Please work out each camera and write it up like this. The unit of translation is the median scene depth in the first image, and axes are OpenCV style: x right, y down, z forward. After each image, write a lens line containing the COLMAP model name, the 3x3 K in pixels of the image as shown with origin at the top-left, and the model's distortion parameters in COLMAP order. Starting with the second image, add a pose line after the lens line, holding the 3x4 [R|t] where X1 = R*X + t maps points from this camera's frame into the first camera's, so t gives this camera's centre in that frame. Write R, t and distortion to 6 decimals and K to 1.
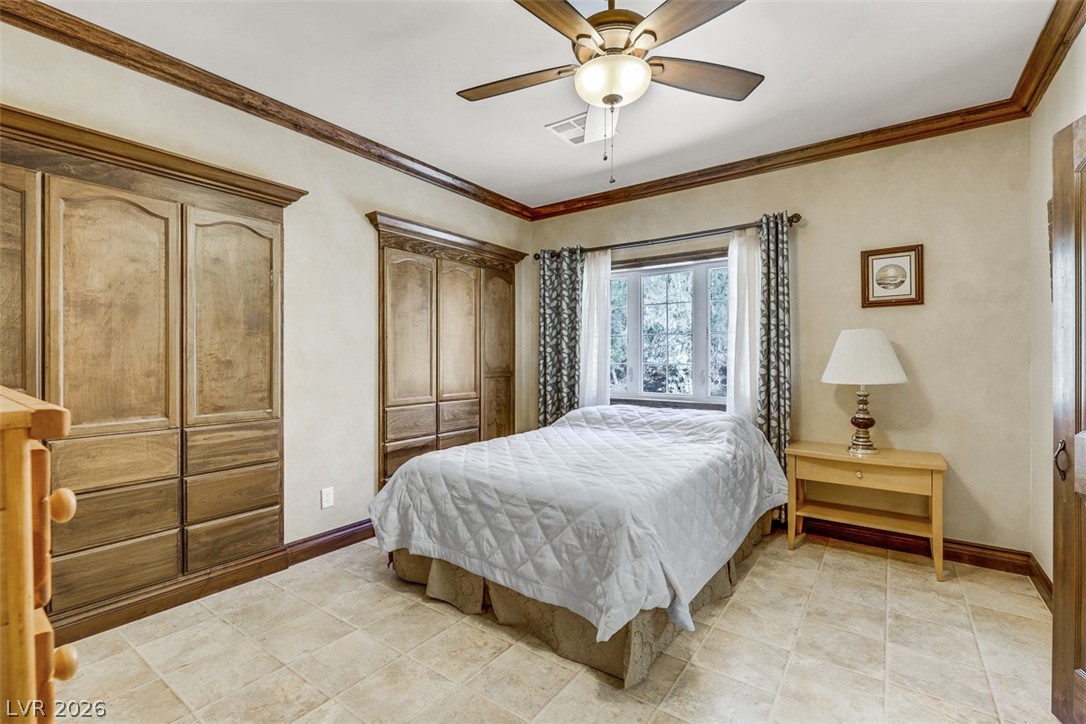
lens RADIAL K [[490.1, 0, 540.0], [0, 490.1, 359.5], [0, 0, 1]] dist [-0.002857, -0.000674]
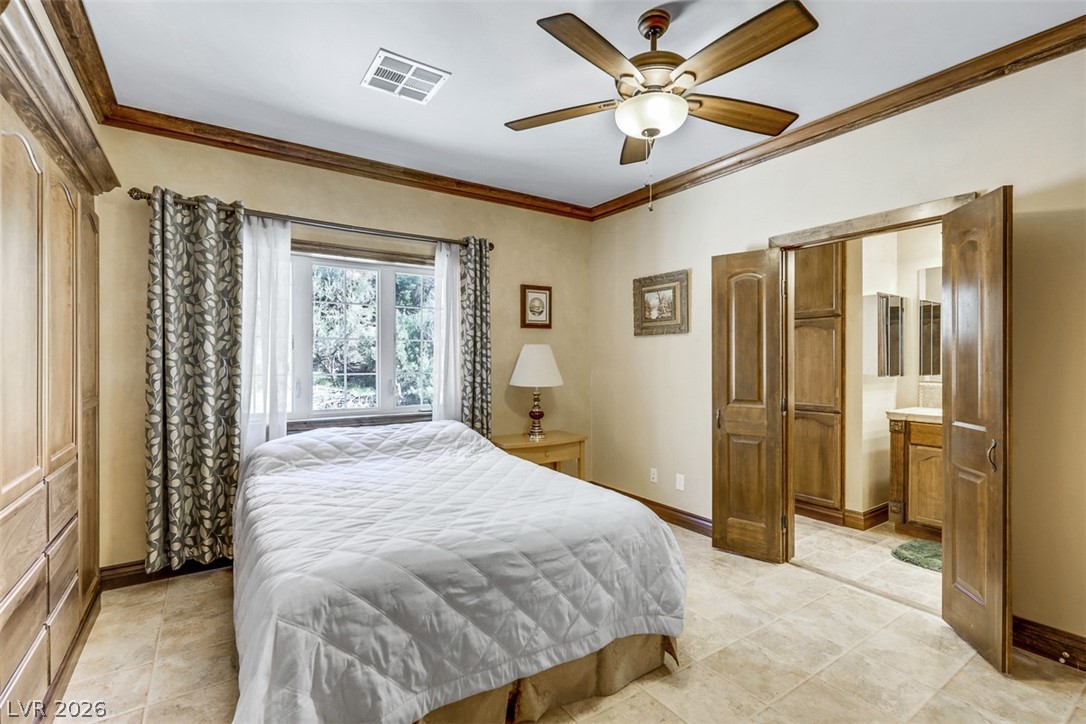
lens RADIAL K [[490.1, 0, 541.0], [0, 490.1, 359.8], [0, 0, 1]] dist [-0.002857, -0.000674]
pose [[0.337650, -0.001506, 0.941270, -0.584825], [0.000409, 0.999999, 0.001453, -0.022727], [-0.941272, -0.000106, 0.337650, 0.538271]]
